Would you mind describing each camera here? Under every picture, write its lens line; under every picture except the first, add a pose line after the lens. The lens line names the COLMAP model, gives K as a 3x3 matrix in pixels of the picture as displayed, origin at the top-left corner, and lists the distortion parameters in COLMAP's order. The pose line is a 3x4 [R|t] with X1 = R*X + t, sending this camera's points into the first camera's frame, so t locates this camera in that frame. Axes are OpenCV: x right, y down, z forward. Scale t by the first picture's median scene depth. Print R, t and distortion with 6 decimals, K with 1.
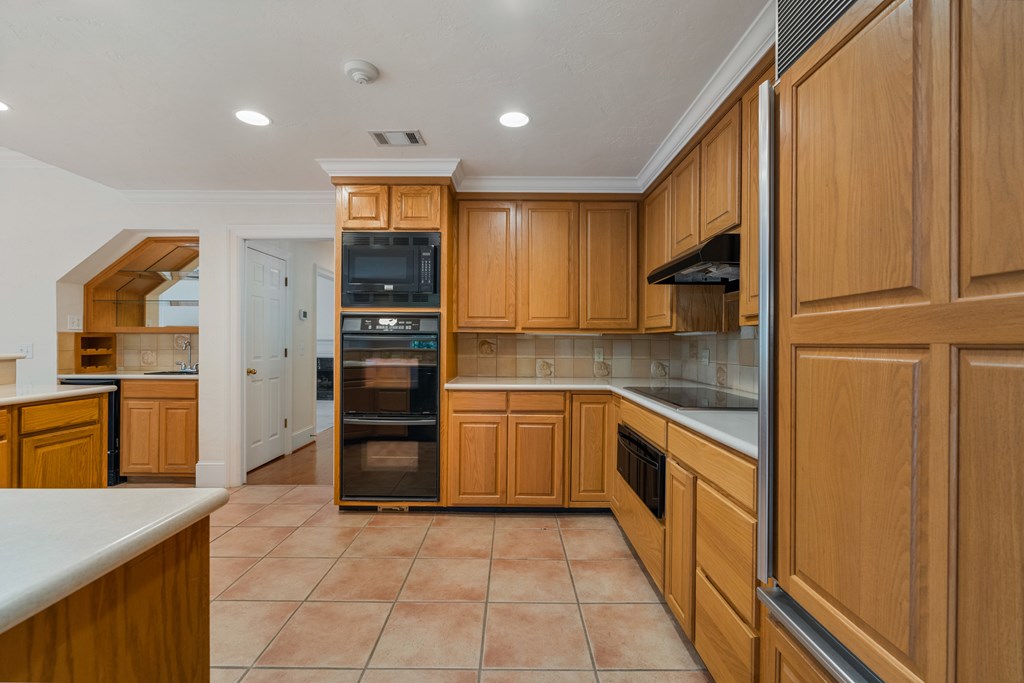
lens RADIAL K [[447.9, 0, 512.0], [0, 447.9, 341.5], [0, 0, 1]] dist [-0.000090, 0.000116]
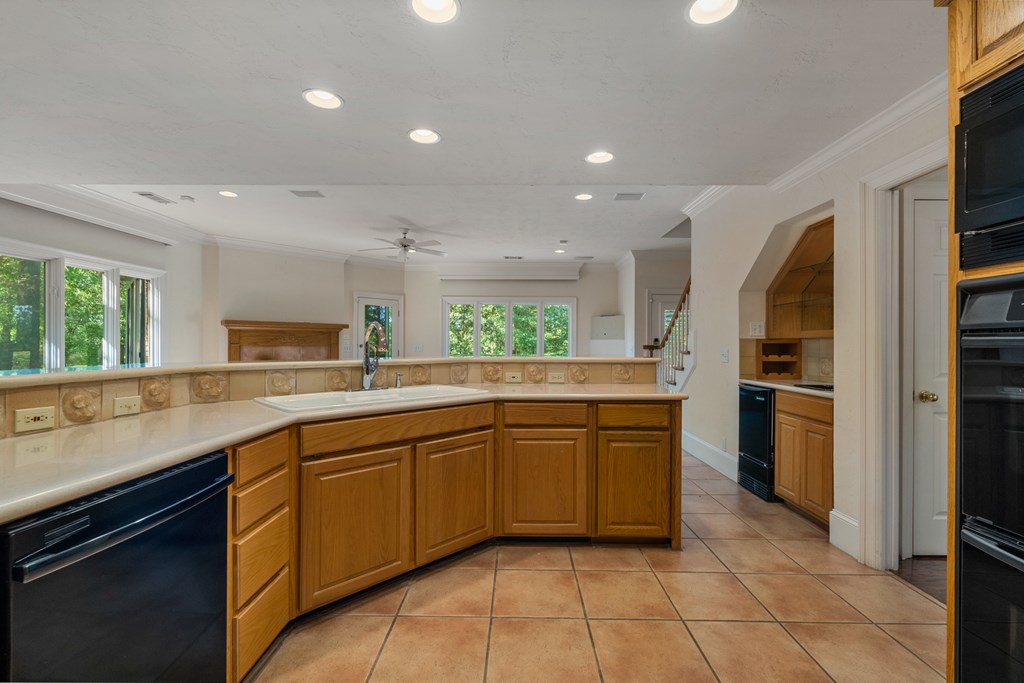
lens RADIAL K [[447.9, 0, 512.0], [0, 447.9, 341.5], [0, 0, 1]] dist [-0.000090, 0.000116]
pose [[-0.013567, -0.011903, -0.999837, 0.053227], [-0.001091, 0.999929, -0.011889, -0.001634], [0.999907, 0.000929, -0.013579, 0.474194]]
